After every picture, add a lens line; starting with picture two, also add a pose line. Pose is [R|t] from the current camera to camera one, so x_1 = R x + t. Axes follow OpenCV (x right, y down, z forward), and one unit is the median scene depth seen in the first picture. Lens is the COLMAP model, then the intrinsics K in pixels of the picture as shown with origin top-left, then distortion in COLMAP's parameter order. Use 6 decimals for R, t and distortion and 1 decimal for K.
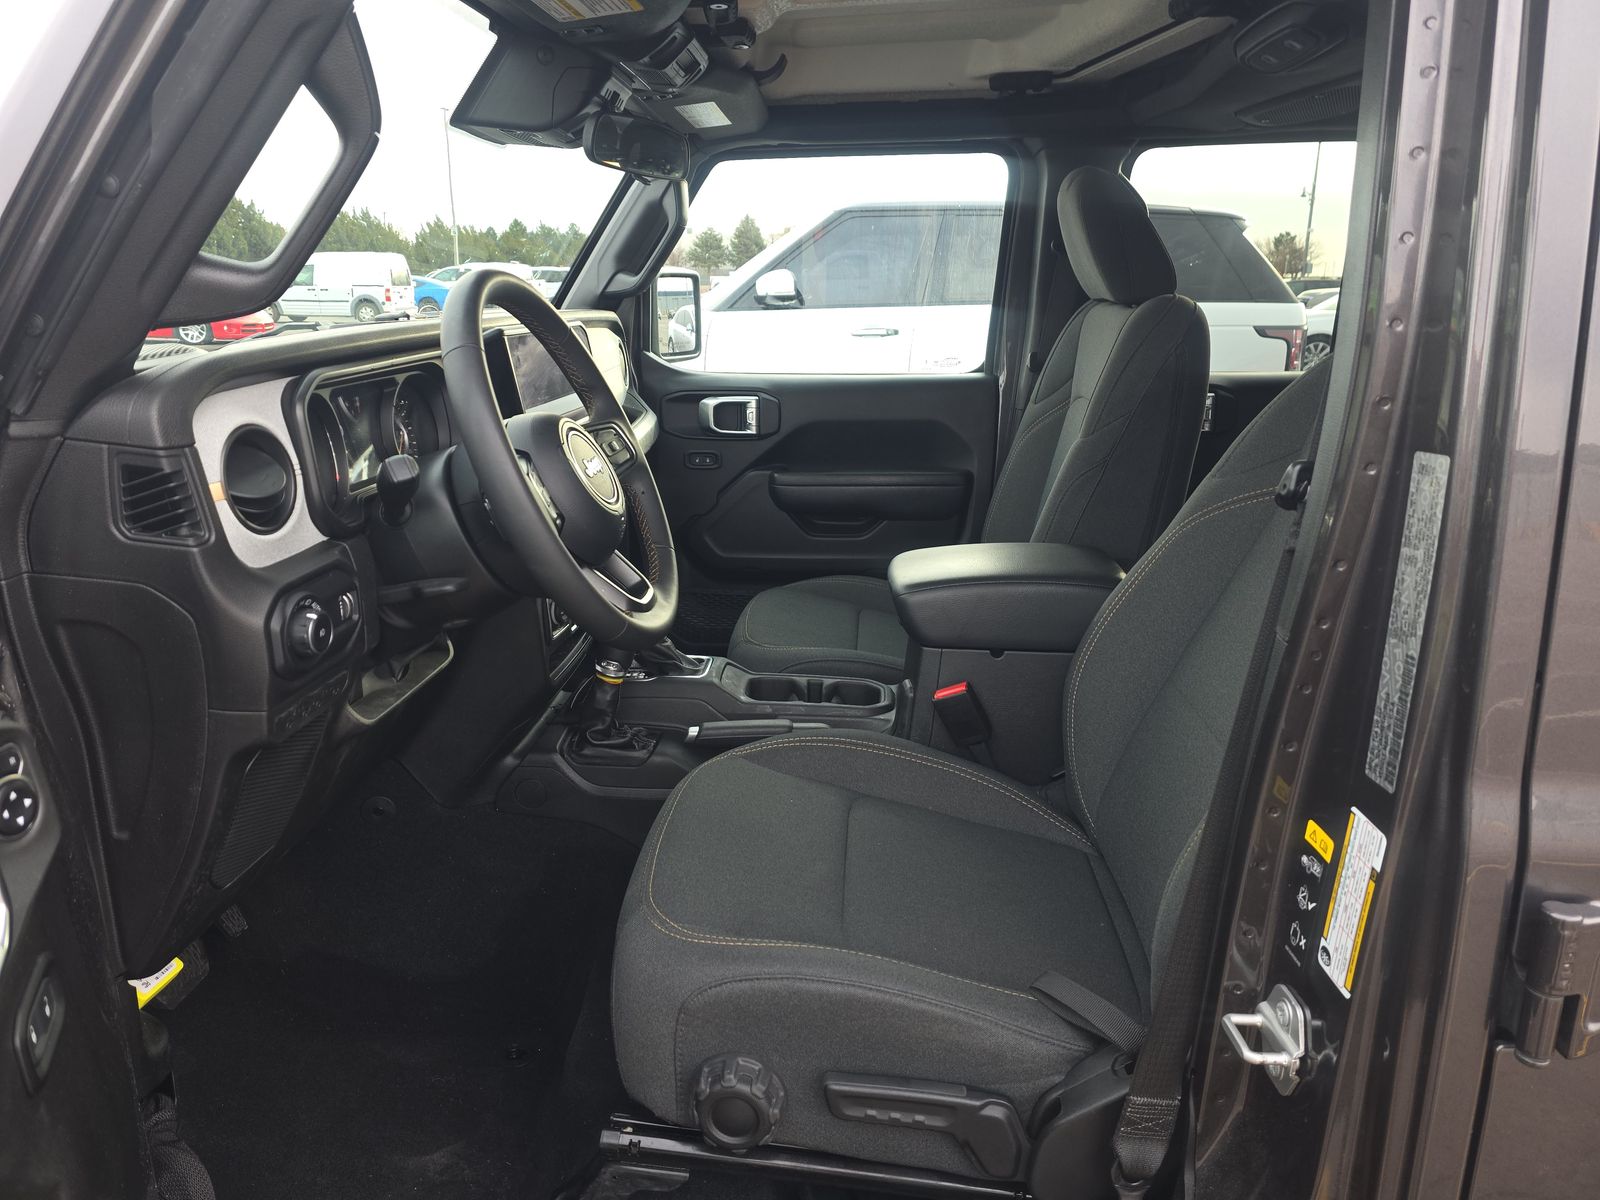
lens RADIAL K [[1077.8, 0, 799.7], [0, 1077.8, 583.4], [0, 0, 1]] dist [0.079135, -0.093340]
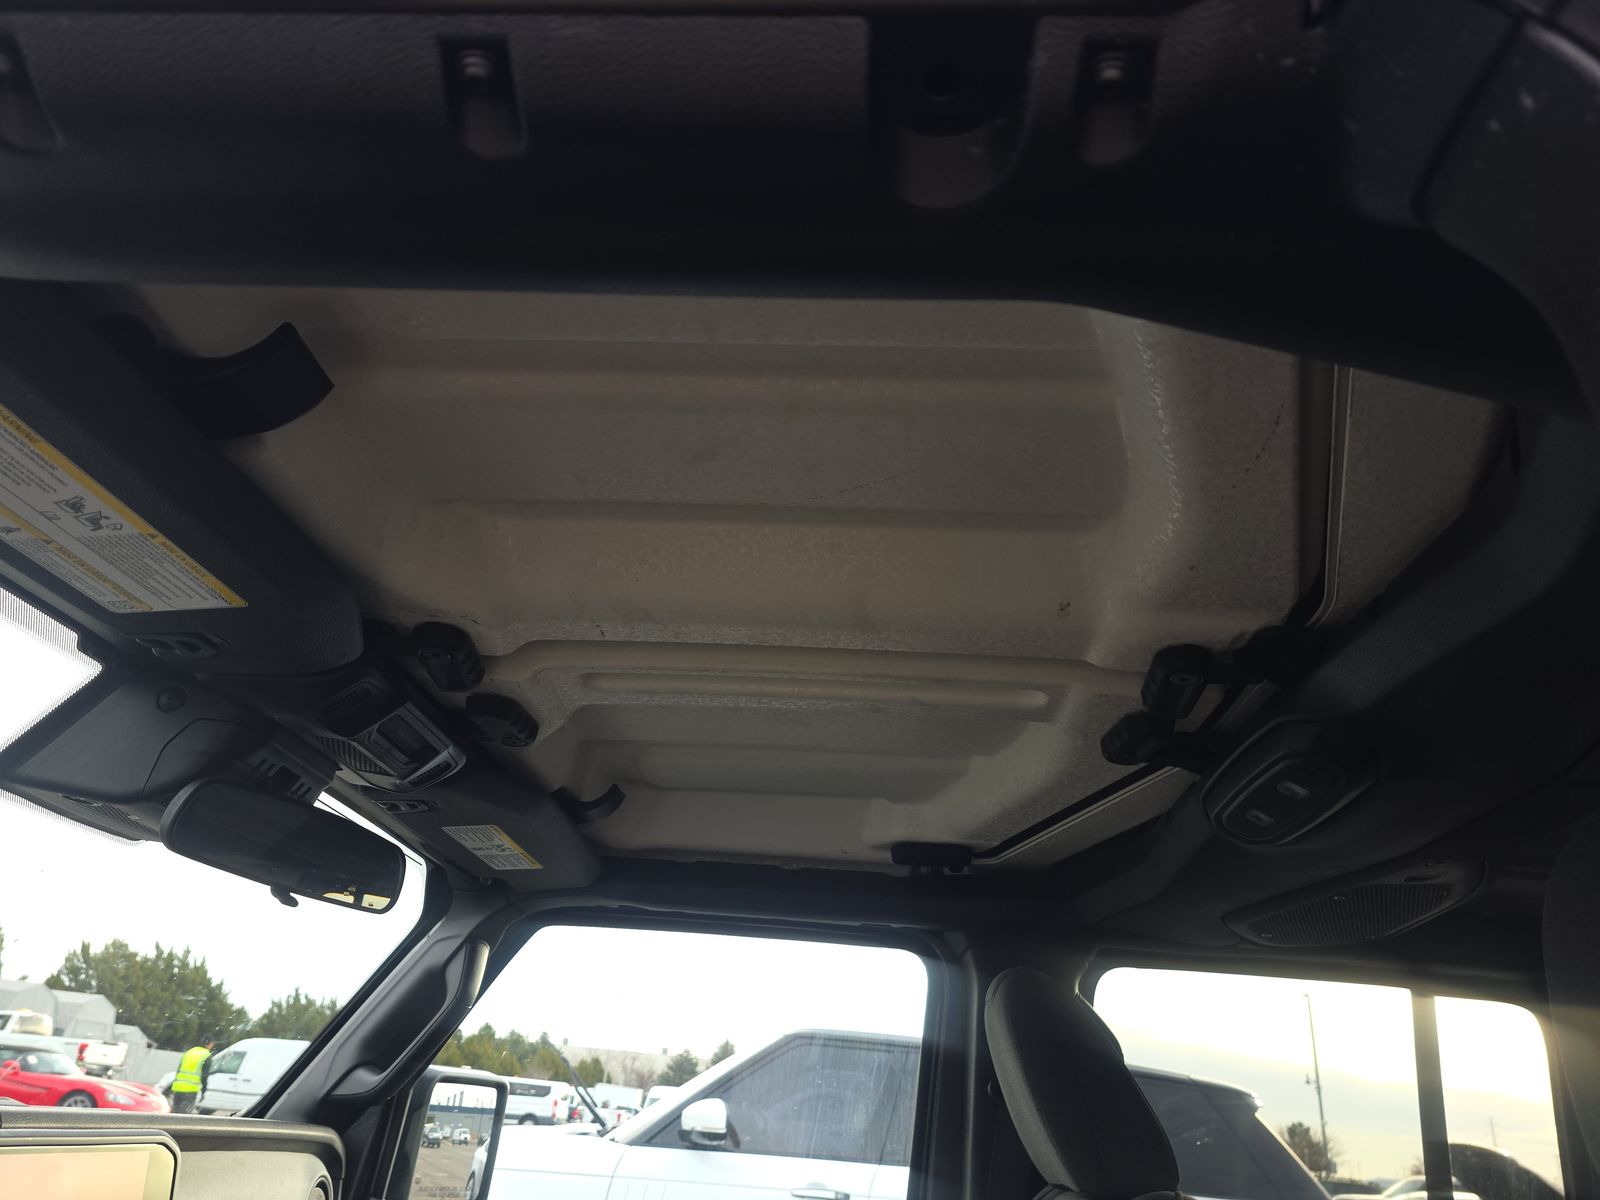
lens RADIAL K [[1077.8, 0, 799.7], [0, 1077.8, 583.4], [0, 0, 1]] dist [0.079135, -0.093340]
pose [[0.995641, 0.089440, -0.026443, 0.096031], [-0.084301, 0.741712, -0.665400, -0.073353], [-0.039901, 0.664728, 0.746019, 0.261635]]
